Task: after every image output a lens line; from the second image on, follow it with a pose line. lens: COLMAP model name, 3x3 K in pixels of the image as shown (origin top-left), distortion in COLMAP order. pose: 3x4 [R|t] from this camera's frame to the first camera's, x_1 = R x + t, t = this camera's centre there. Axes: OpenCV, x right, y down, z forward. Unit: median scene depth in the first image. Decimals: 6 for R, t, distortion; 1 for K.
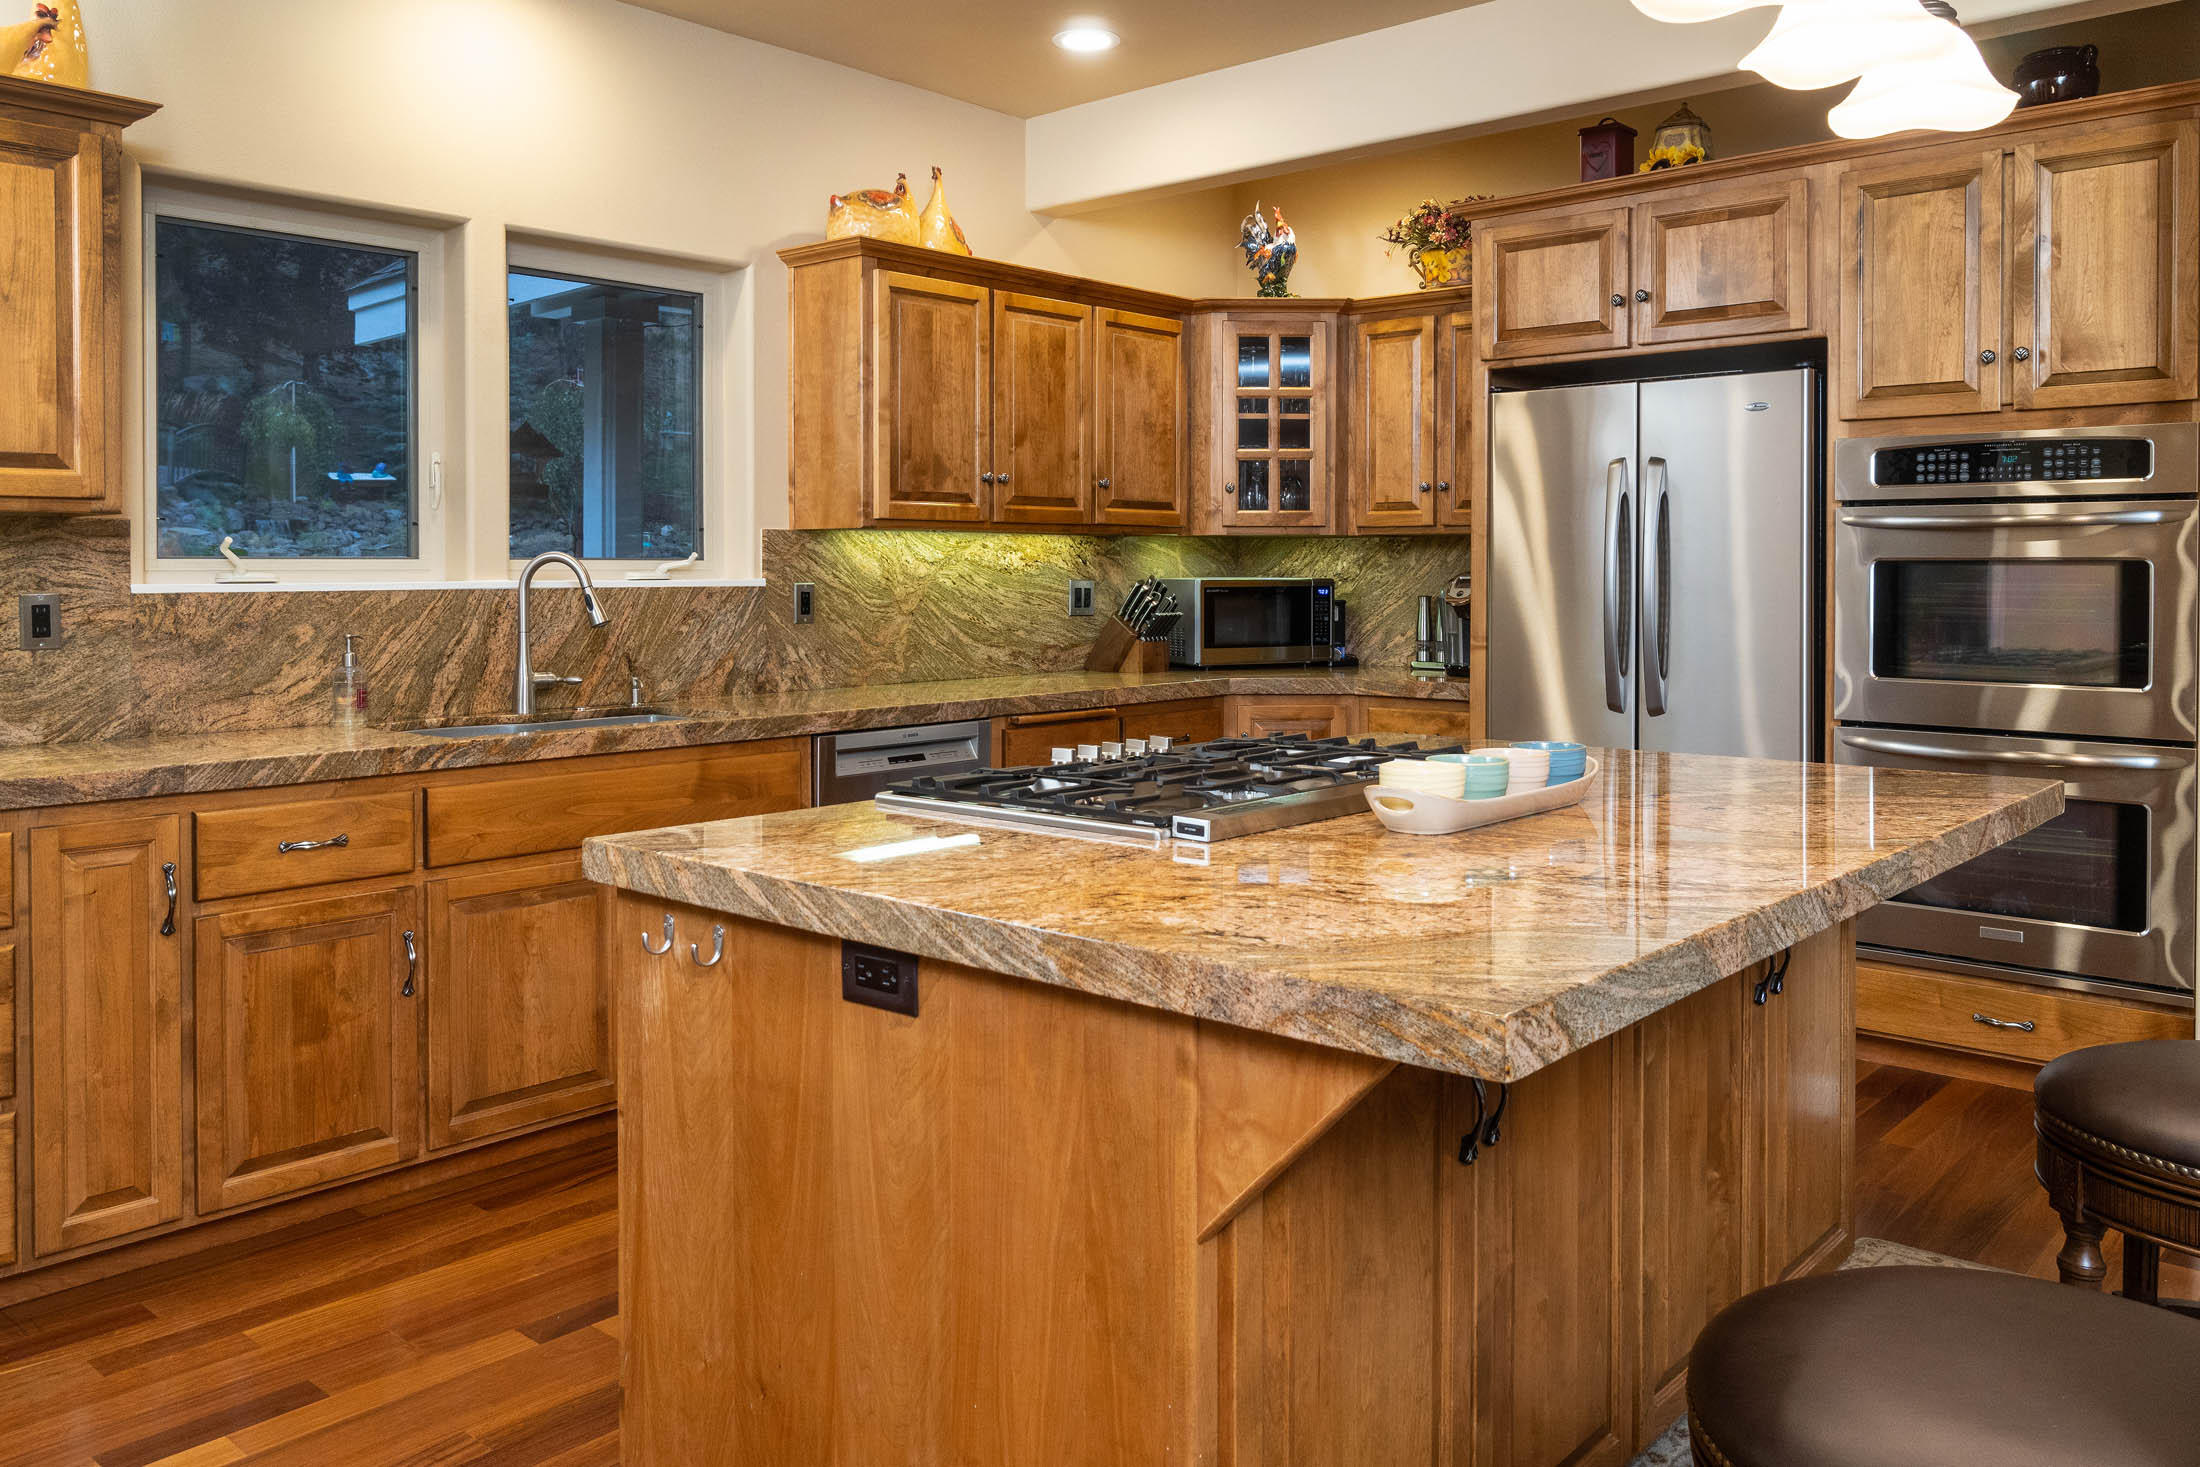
lens RADIAL K [[1718.8, 0, 1062.7], [0, 1718.8, 601.8], [0, 0, 1]] dist [-0.027217, -0.000846]
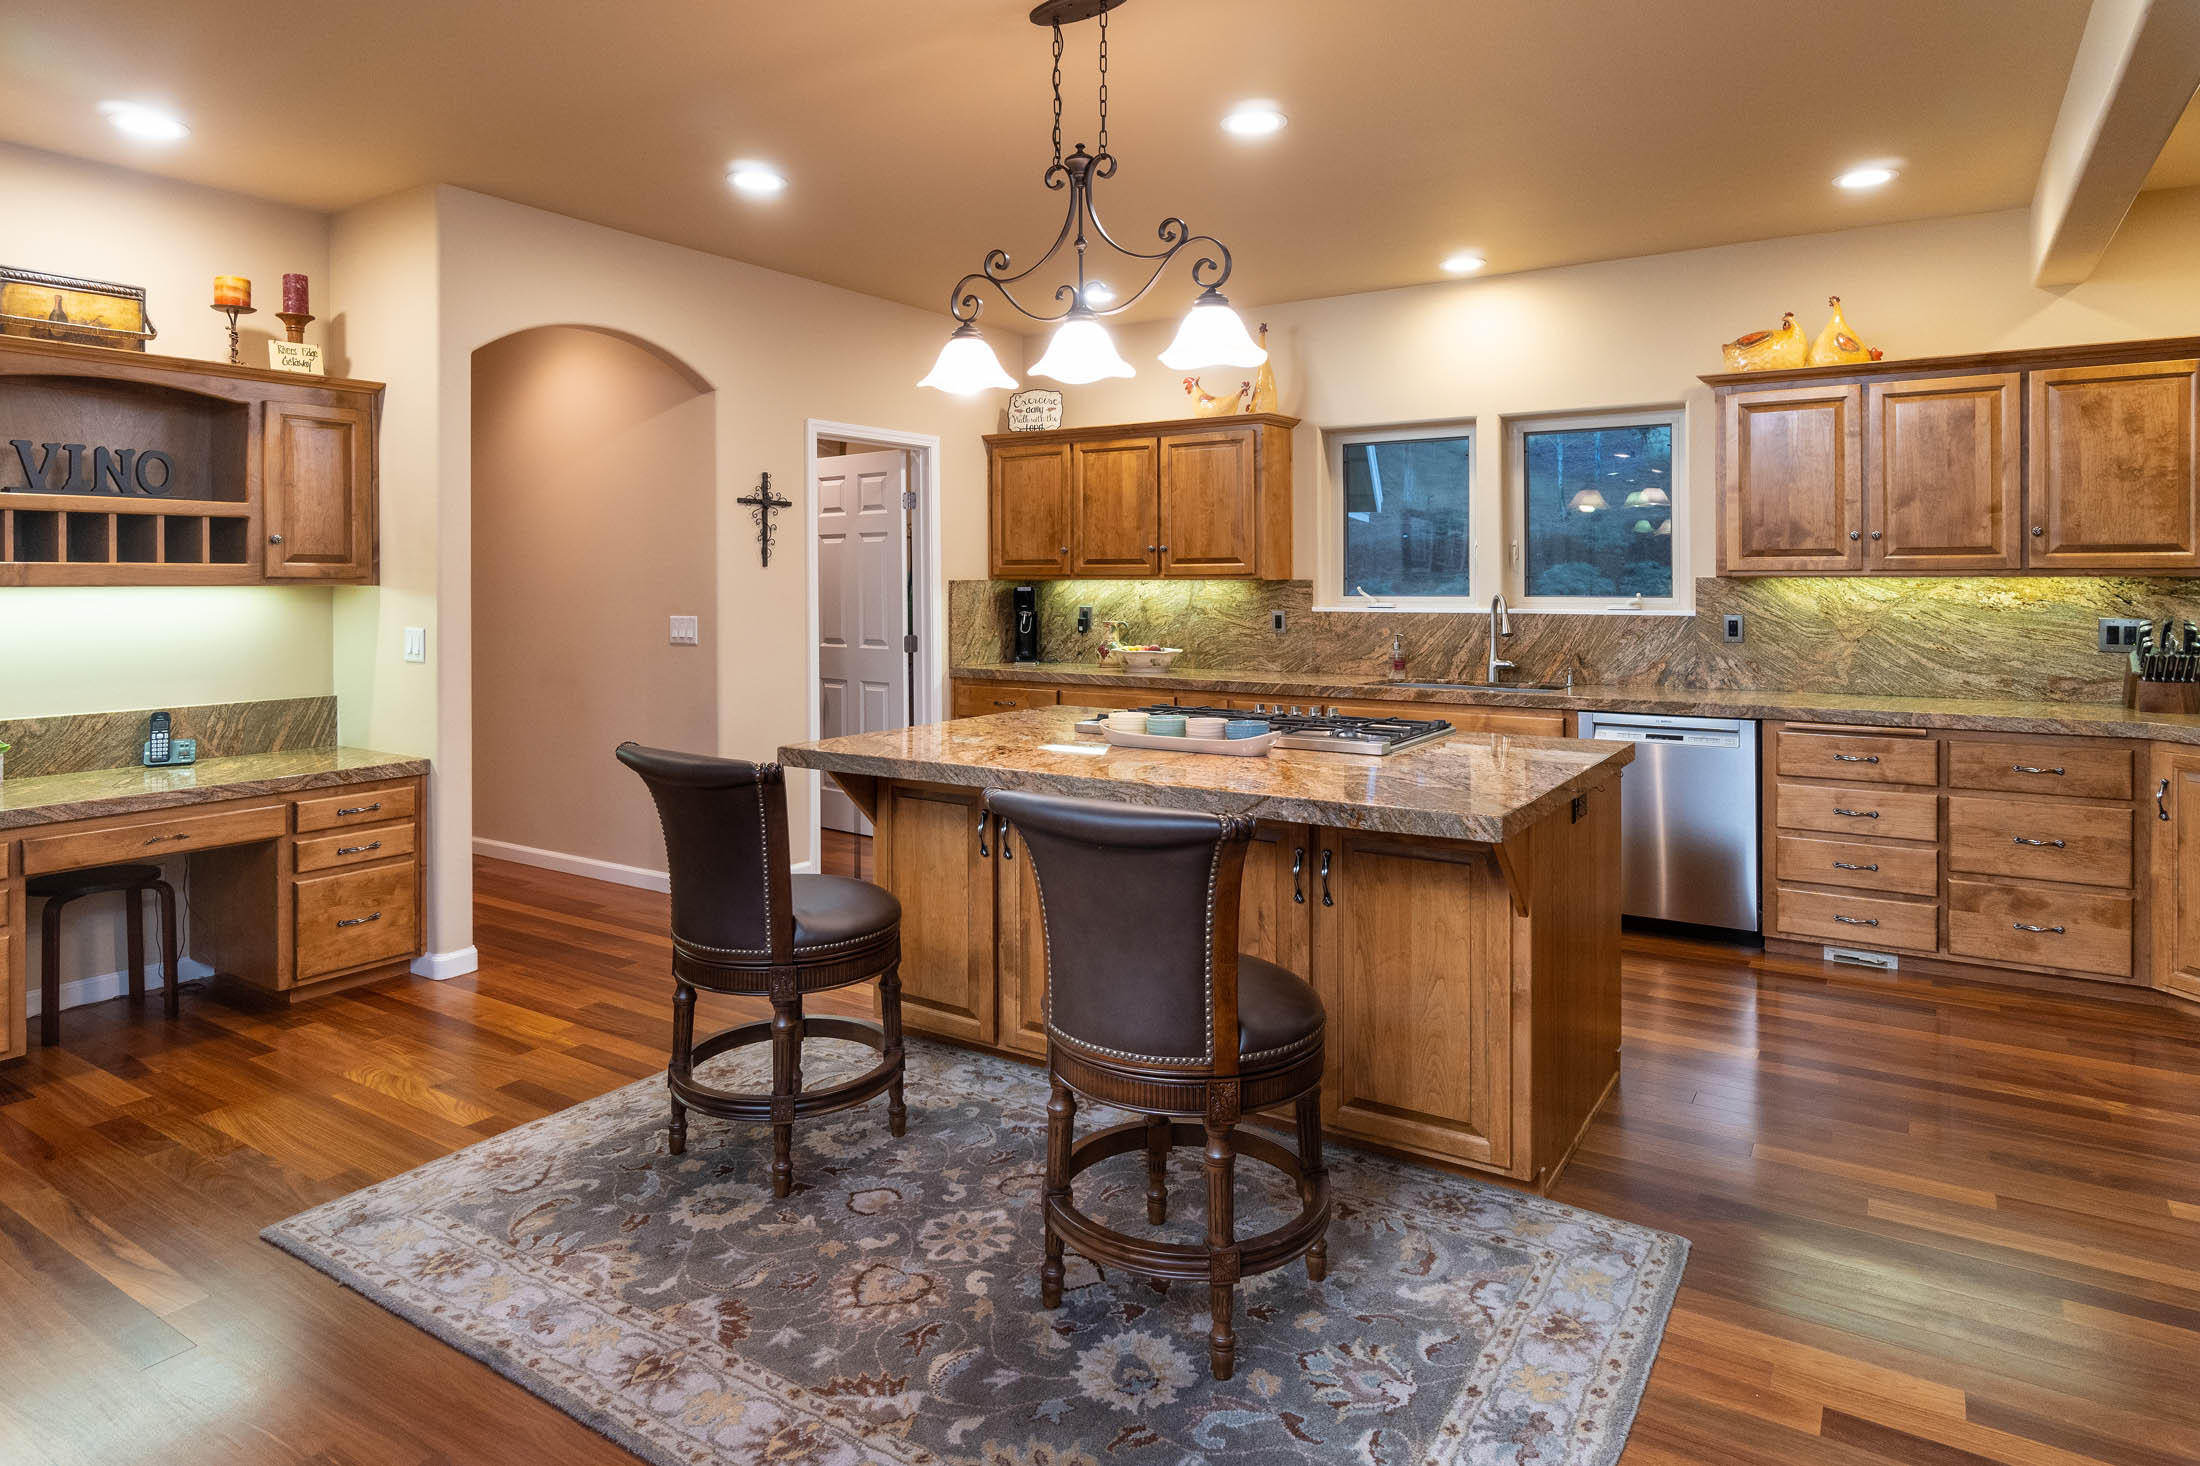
lens RADIAL K [[1222.6, 0, 1178.9], [0, 1222.6, 584.0], [0, 0, 1]] dist [-0.007782, 0.000032]
pose [[0.192658, 0.005136, -0.981253, 0.764106], [-0.017269, 0.999849, 0.001842, -0.030508], [0.981114, 0.016591, 0.192717, 0.352026]]
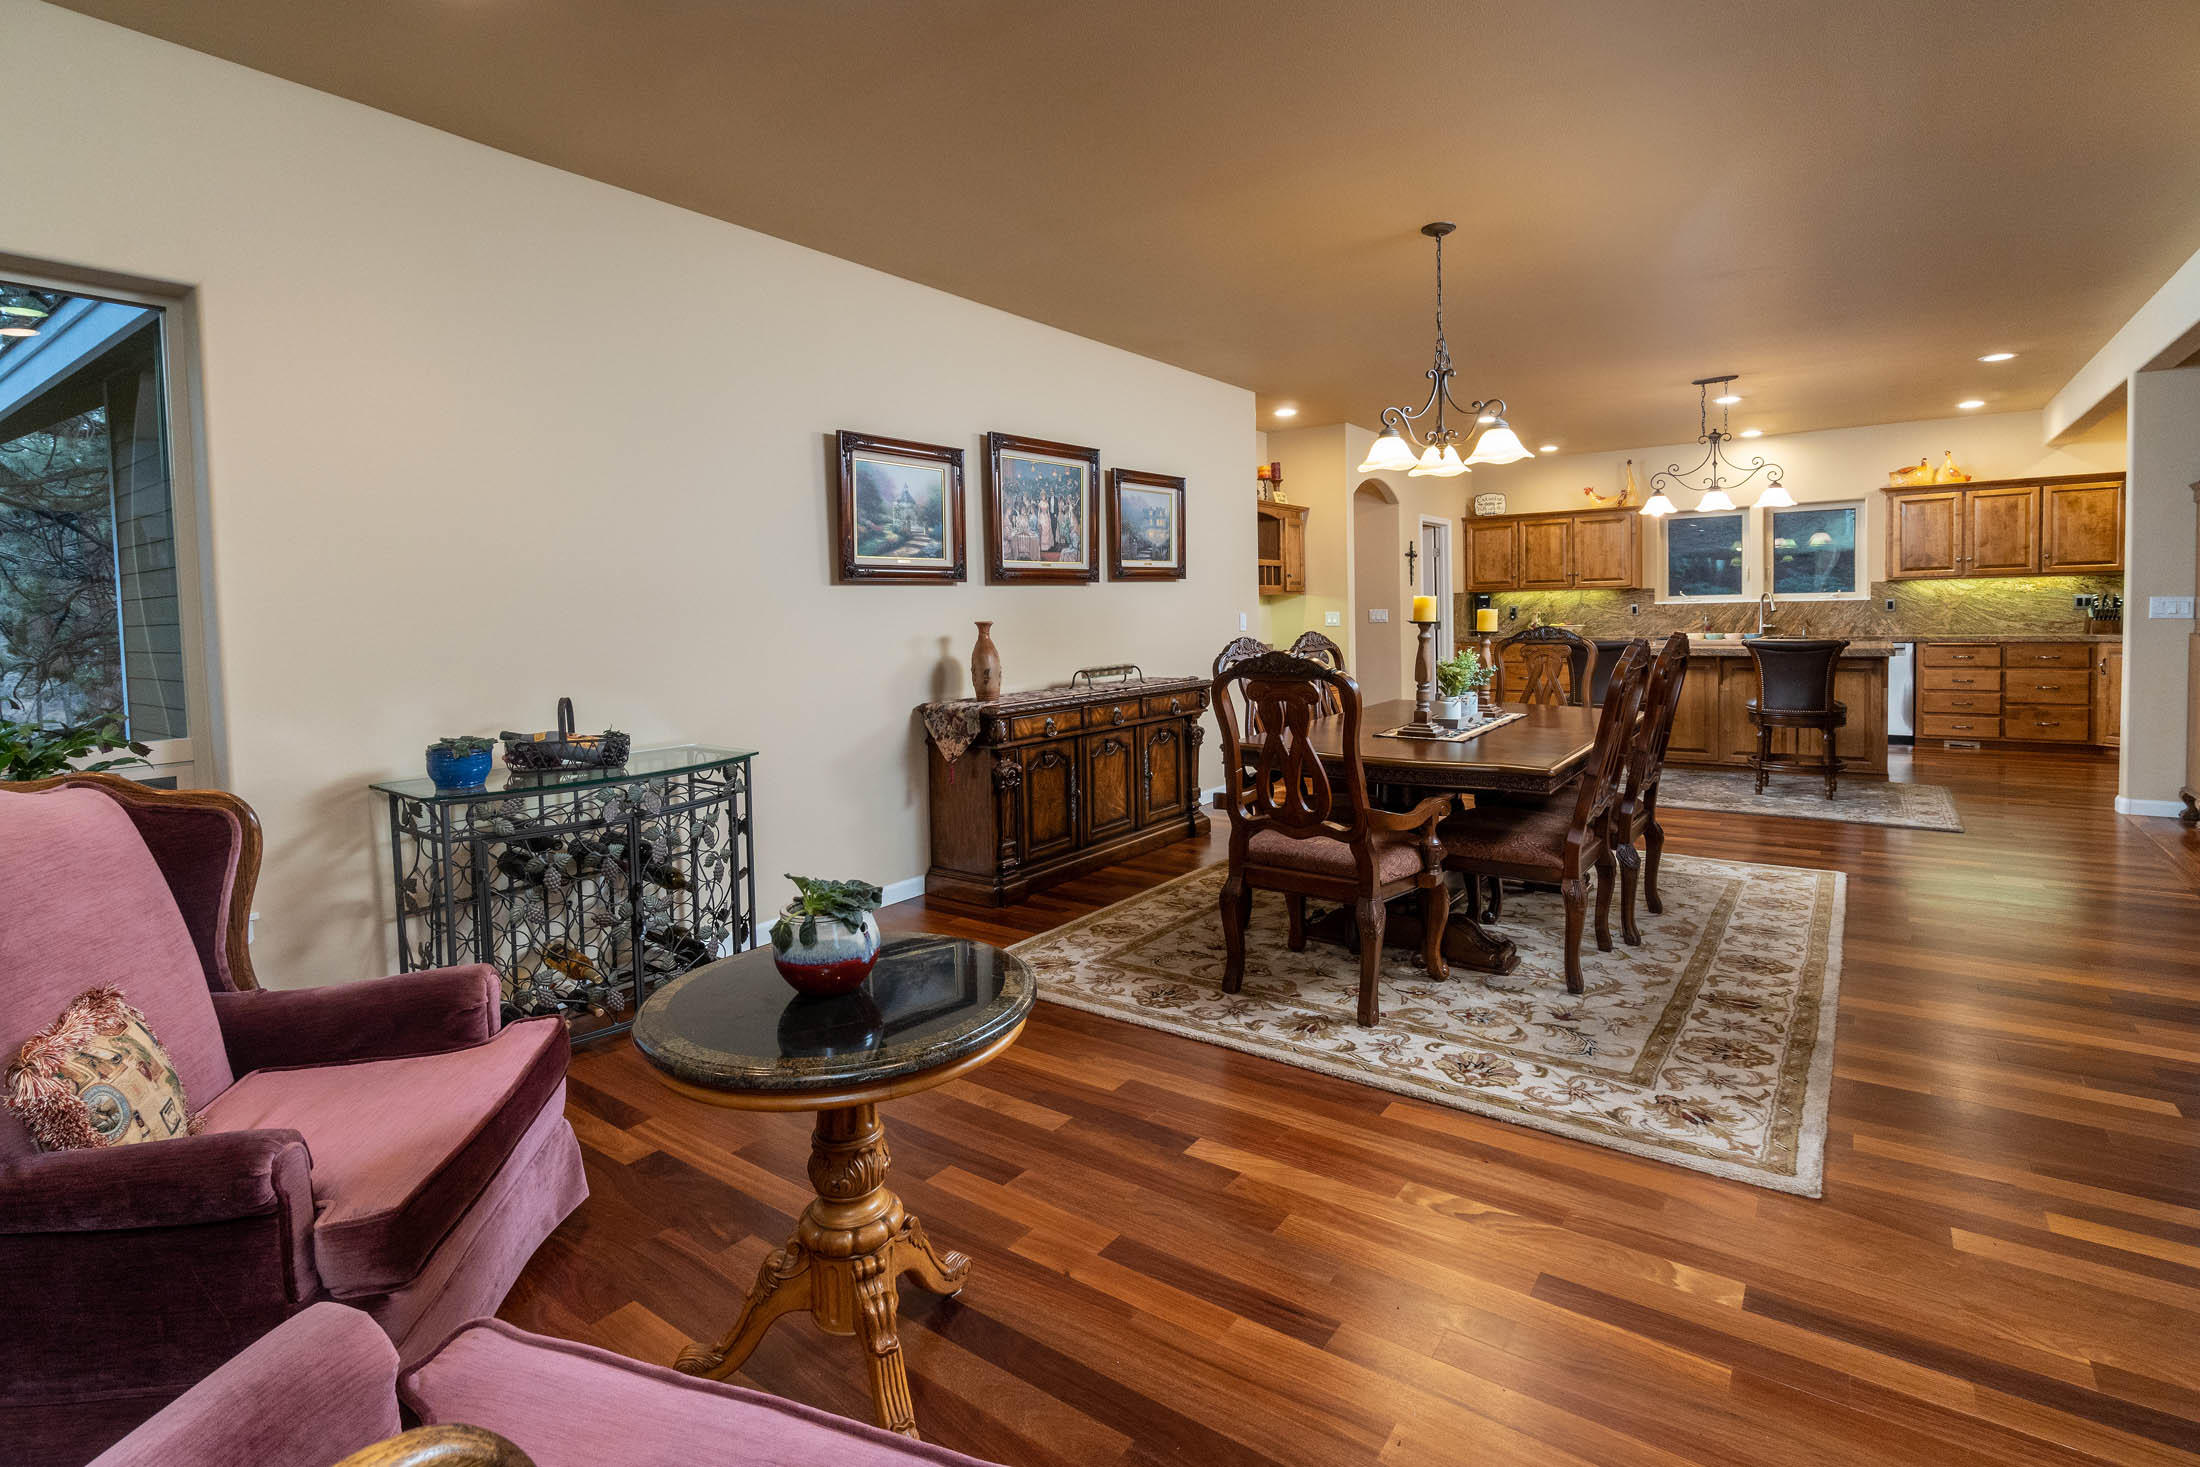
lens RADIAL K [[1046.2, 0, 1091.6], [0, 1046.2, 662.6], [0, 0, 1]] dist [-0.020529, -0.000627]
pose [[0.102172, 0.044454, -0.993773, 1.548305], [0.001775, 0.998991, 0.044870, 0.018082], [0.994765, -0.006348, 0.101990, -0.608714]]
